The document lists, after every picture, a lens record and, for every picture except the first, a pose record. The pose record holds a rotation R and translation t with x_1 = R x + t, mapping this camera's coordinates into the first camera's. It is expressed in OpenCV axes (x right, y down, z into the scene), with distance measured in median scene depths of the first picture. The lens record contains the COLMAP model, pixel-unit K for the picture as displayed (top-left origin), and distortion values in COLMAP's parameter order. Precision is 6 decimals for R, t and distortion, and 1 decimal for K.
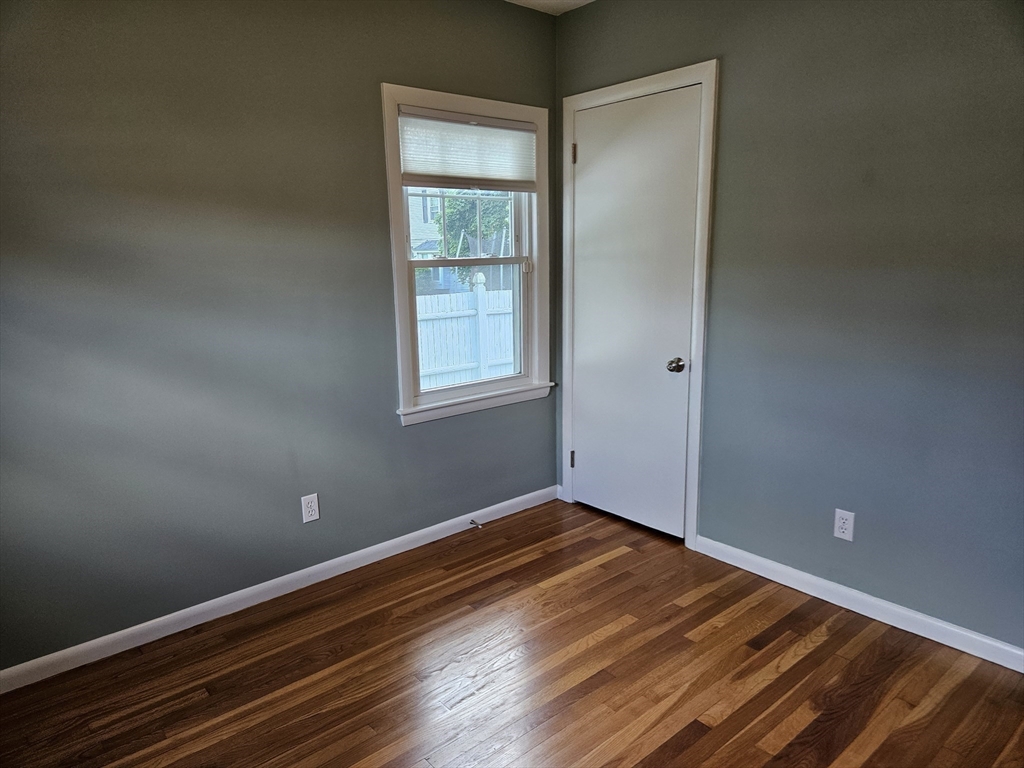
lens RADIAL K [[680.5, 0, 510.3], [0, 680.5, 382.4], [0, 0, 1]] dist [0.043437, -0.017697]
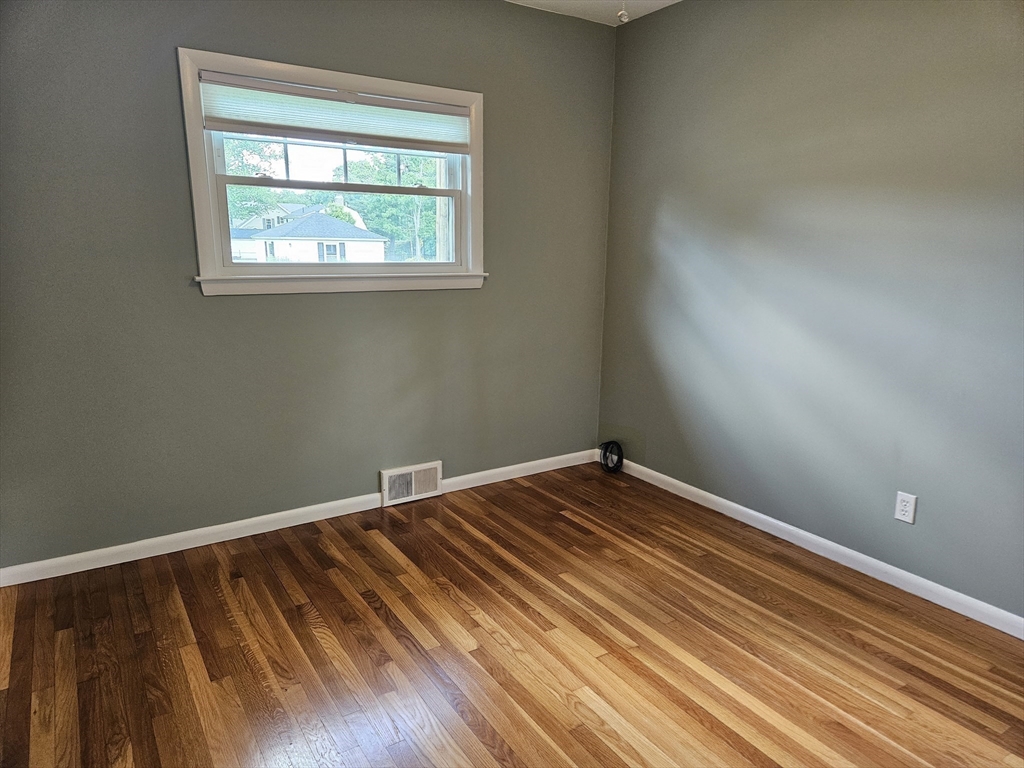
lens RADIAL K [[680.5, 0, 508.4], [0, 680.5, 382.3], [0, 0, 1]] dist [0.043437, -0.017697]
pose [[-0.132657, 0.223917, -0.965538, 0.814468], [-0.199751, 0.948120, 0.247322, -0.129309], [0.970825, 0.225676, -0.081047, 0.635331]]
